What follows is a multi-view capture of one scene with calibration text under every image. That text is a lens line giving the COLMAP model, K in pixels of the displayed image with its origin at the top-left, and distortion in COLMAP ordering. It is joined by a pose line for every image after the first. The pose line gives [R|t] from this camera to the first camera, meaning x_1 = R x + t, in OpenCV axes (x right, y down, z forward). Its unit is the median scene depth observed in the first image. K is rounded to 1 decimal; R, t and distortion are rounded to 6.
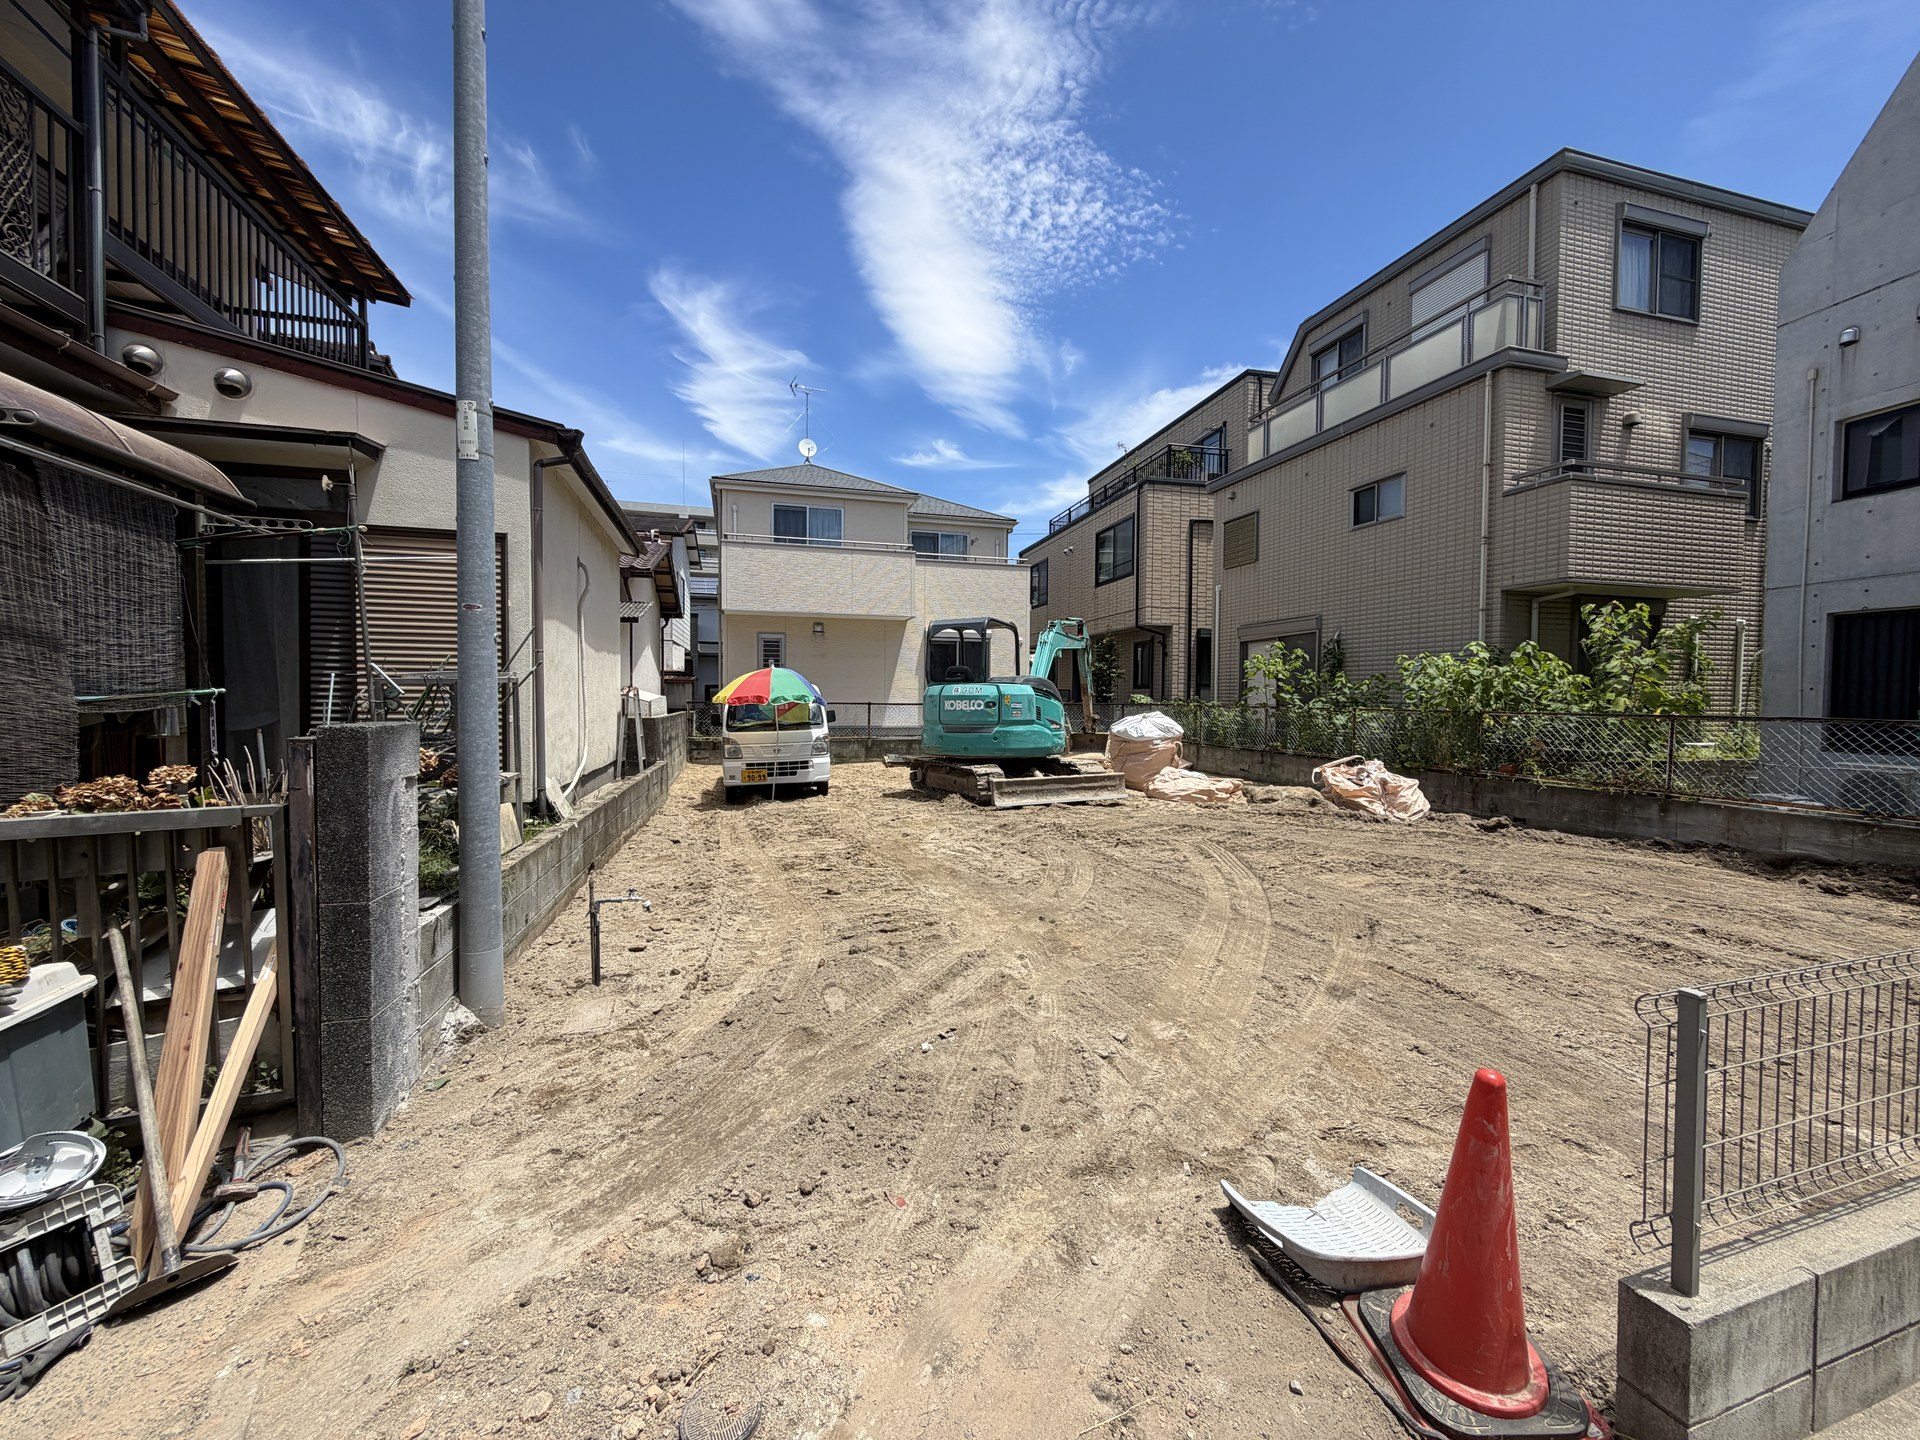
lens RADIAL K [[757.5, 0, 959.9], [0, 757.5, 724.8], [0, 0, 1]] dist [0.000913, -0.000562]
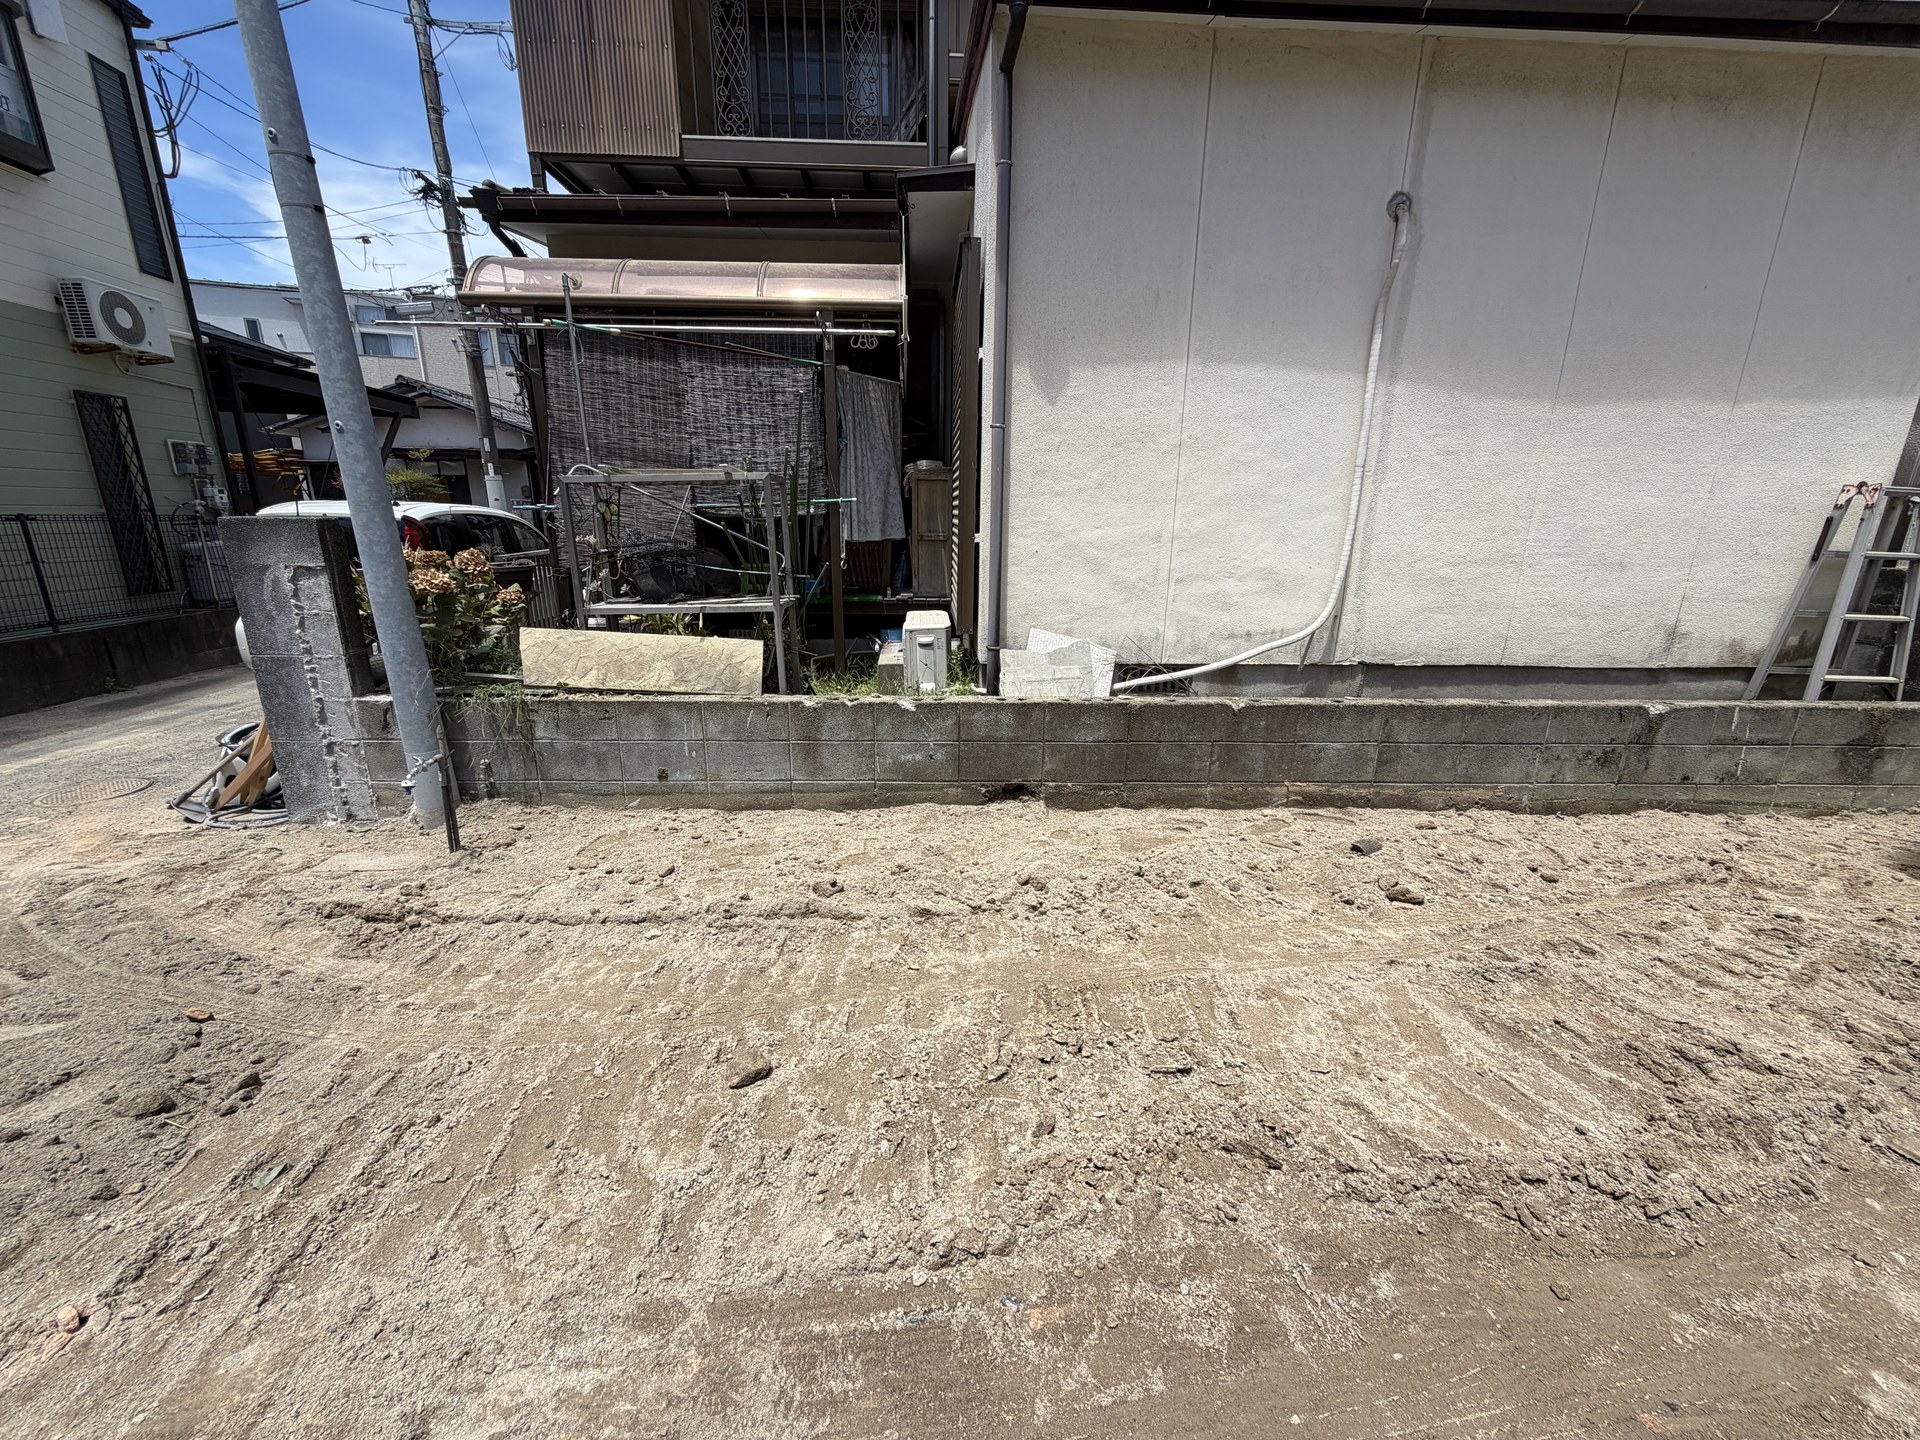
lens RADIAL K [[757.5, 0, 959.5], [0, 757.5, 725.2], [0, 0, 1]] dist [0.000913, -0.000562]
pose [[-0.232609, 0.255022, -0.938540, 0.058684], [-0.047602, 0.960868, 0.272887, -0.018868], [0.971405, 0.108152, -0.211367, 0.701078]]
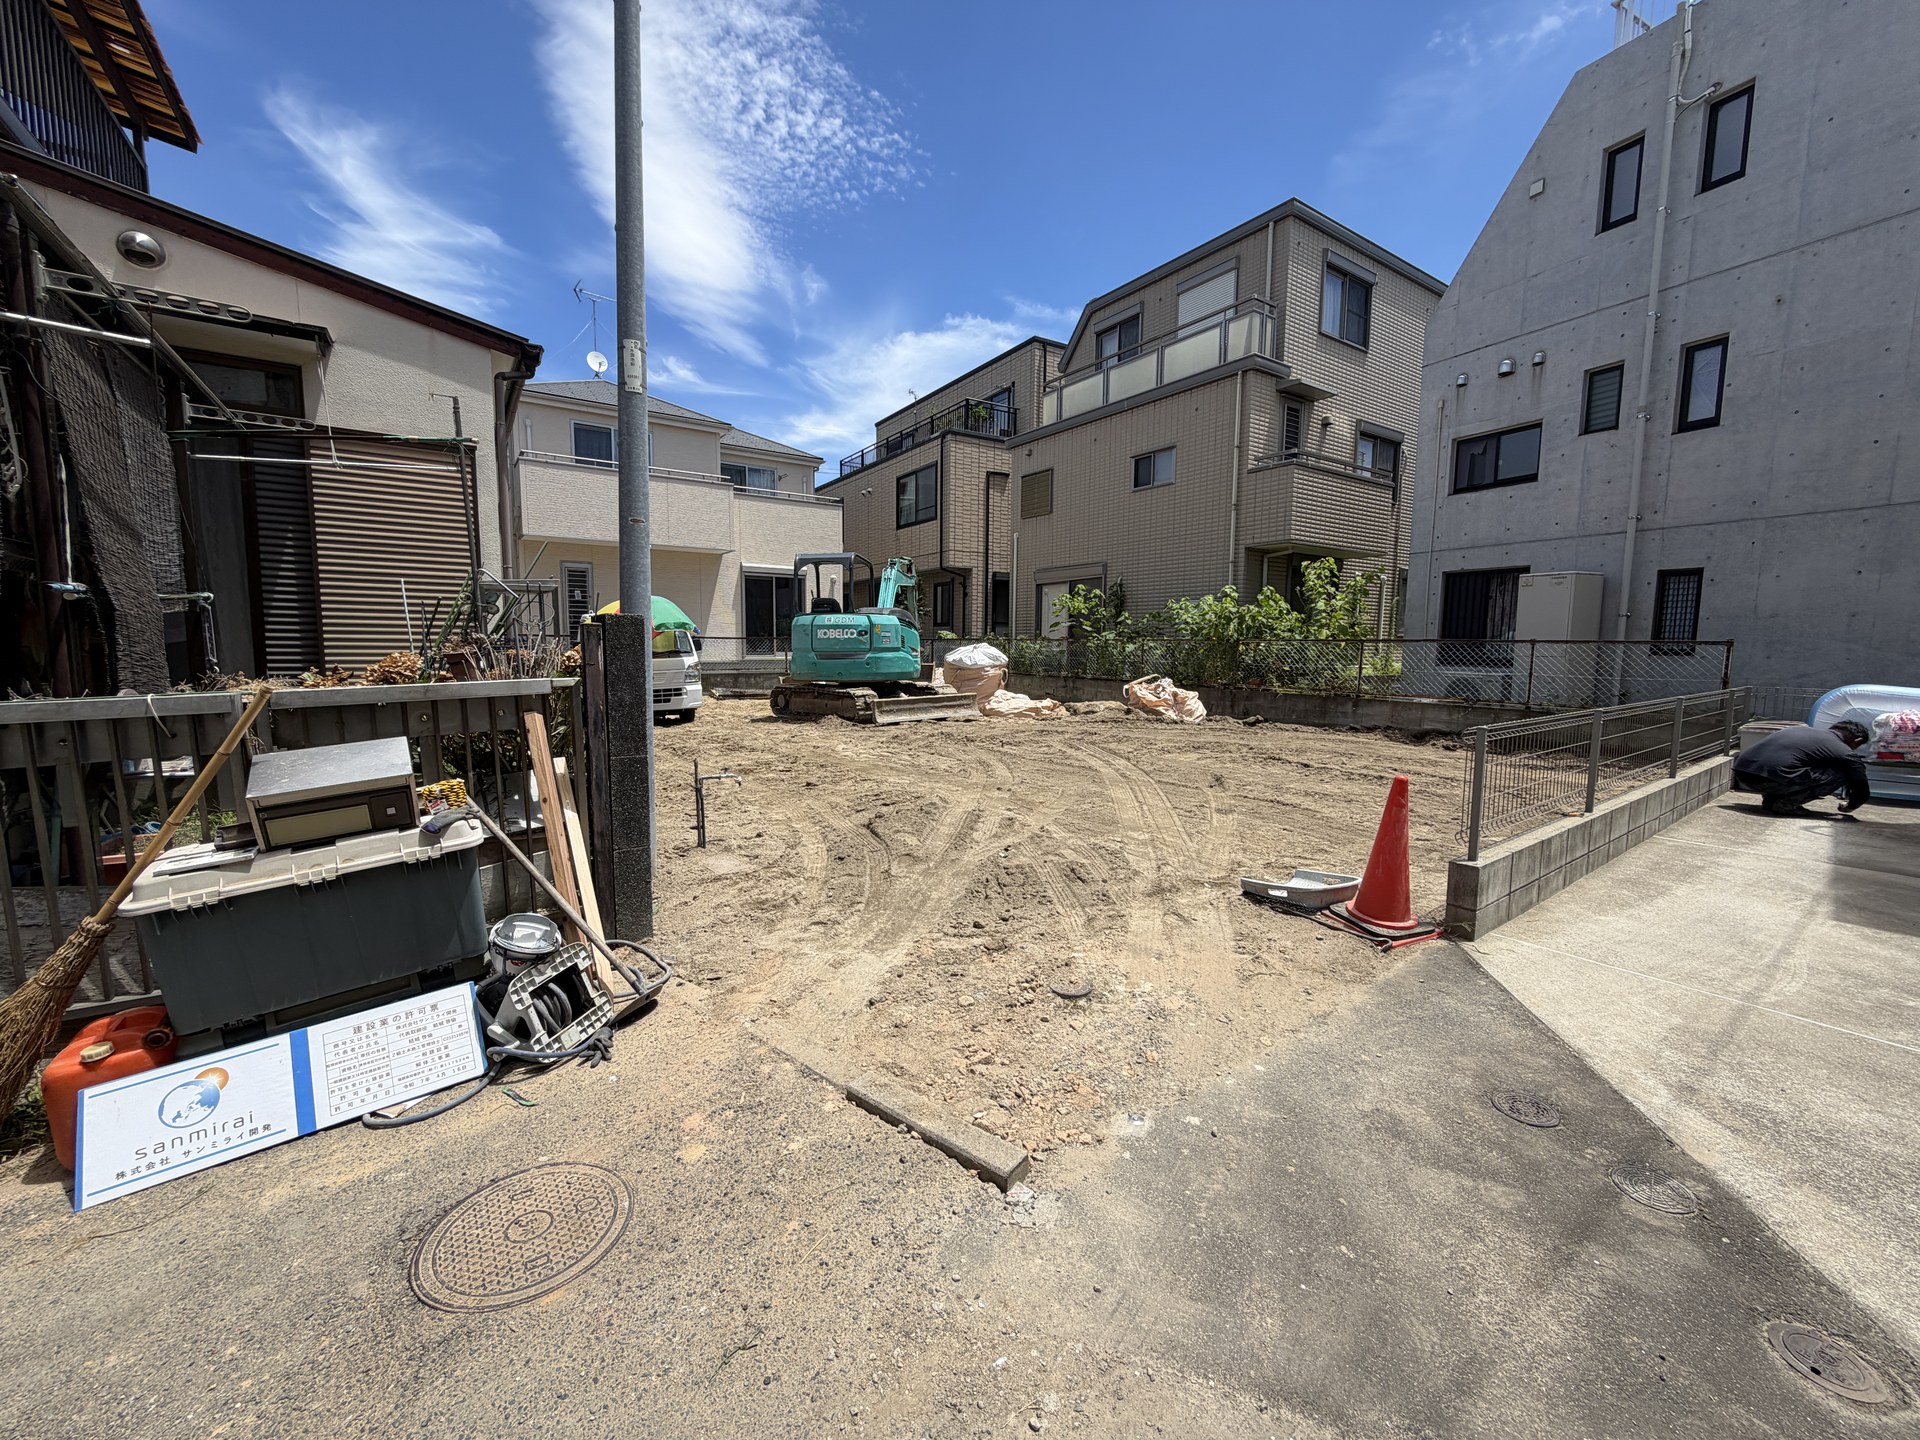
lens RADIAL K [[757.5, 0, 953.9], [0, 757.5, 724.8], [0, 0, 1]] dist [0.000913, -0.000562]
pose [[0.949253, -0.032084, 0.312874, -0.198080], [0.008969, 0.997140, 0.075040, 0.026884], [-0.314387, -0.068425, 0.946826, -0.102418]]
